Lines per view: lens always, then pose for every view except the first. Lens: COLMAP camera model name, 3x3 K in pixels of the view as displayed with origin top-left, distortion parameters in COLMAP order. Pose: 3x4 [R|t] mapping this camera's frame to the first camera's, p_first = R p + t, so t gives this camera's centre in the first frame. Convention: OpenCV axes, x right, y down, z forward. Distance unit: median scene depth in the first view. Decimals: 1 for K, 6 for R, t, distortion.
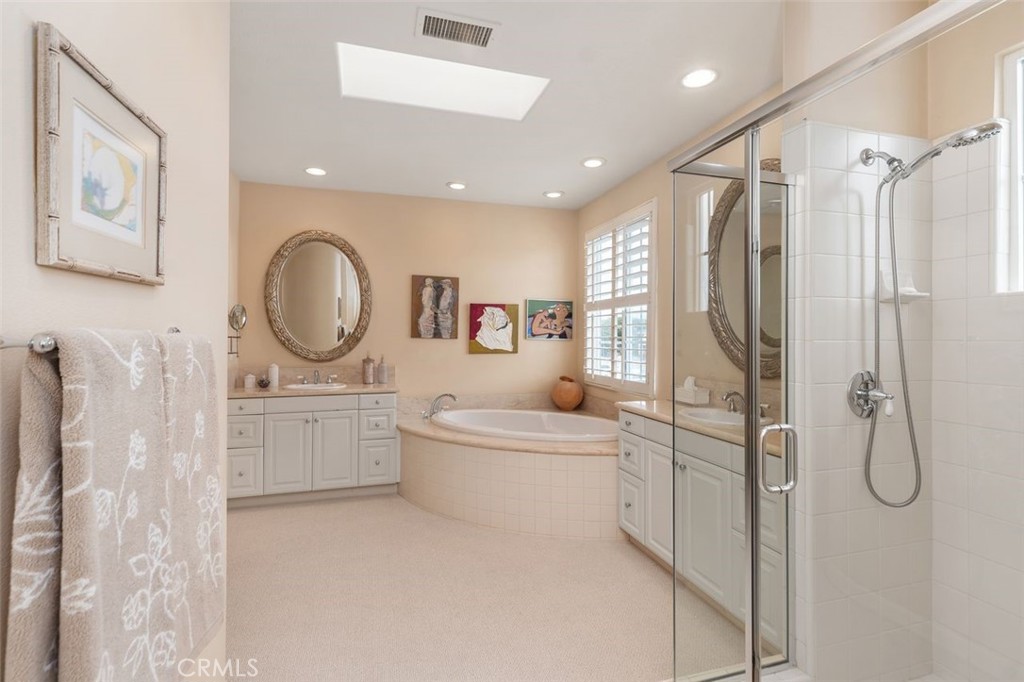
lens RADIAL K [[462.0, 0, 507.6], [0, 462.0, 339.9], [0, 0, 1]] dist [0.001197, 0.000086]
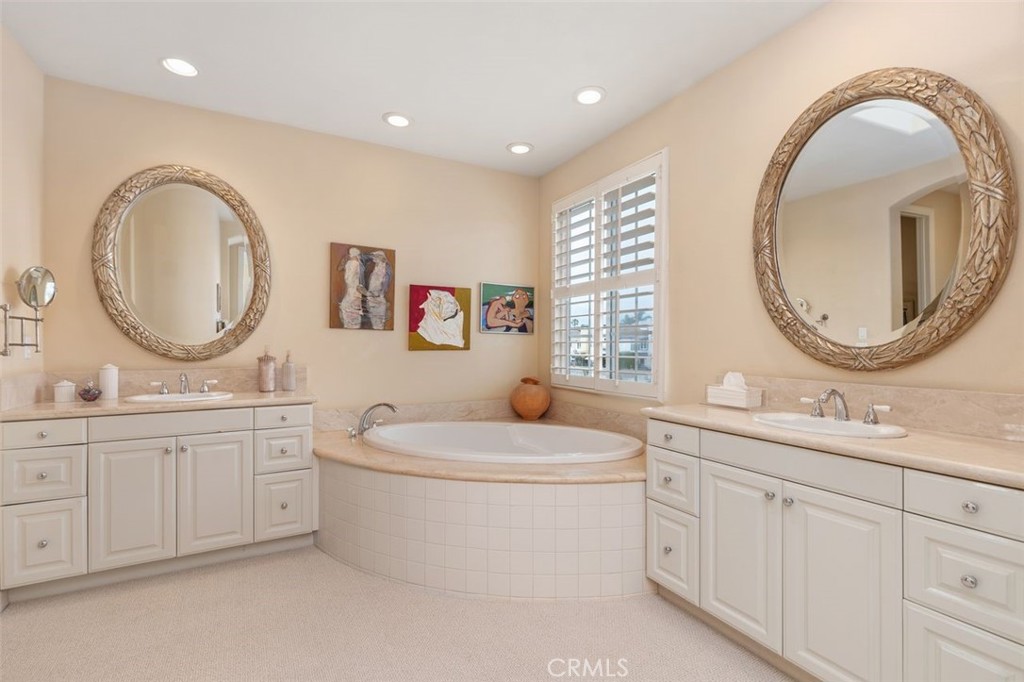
lens RADIAL K [[460.2, 0, 509.8], [0, 460.2, 351.7], [0, 0, 1]] dist [-0.000056, -0.000429]
pose [[0.976255, -0.001717, 0.216618, -0.086310], [-0.000567, 0.999945, 0.010482, 0.024713], [-0.216624, -0.010356, 0.976200, 0.221521]]
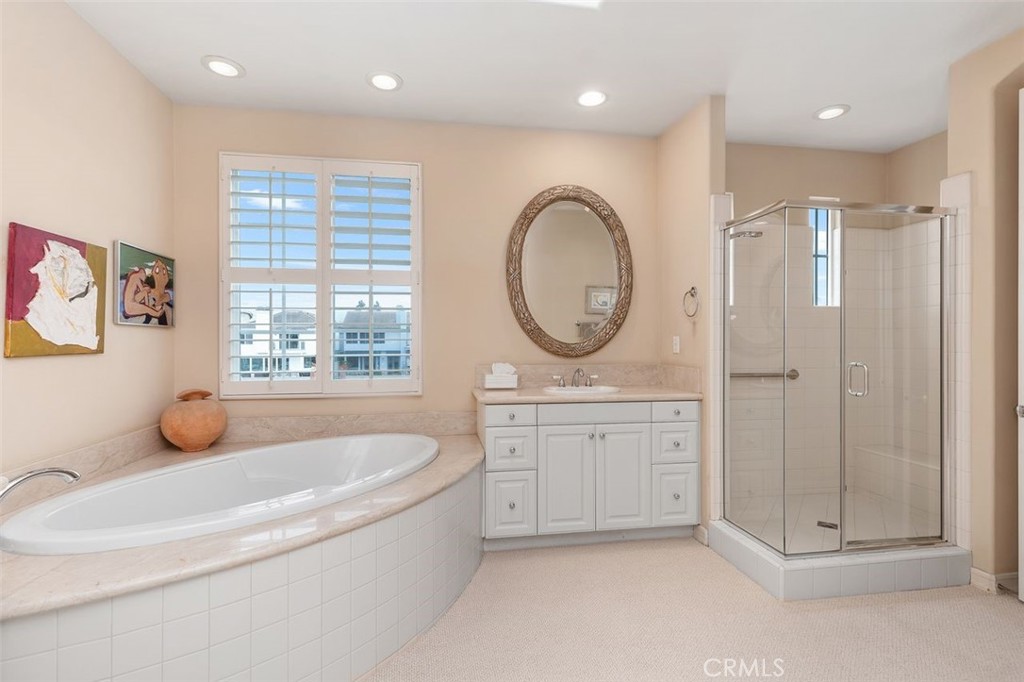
lens RADIAL K [[462.0, 0, 507.6], [0, 462.0, 339.9], [0, 0, 1]] dist [0.001197, 0.000086]
pose [[0.112673, -0.003520, 0.993626, -0.410802], [0.004204, 0.999986, 0.003066, 0.016134], [-0.993623, 0.003832, 0.112686, 0.571400]]
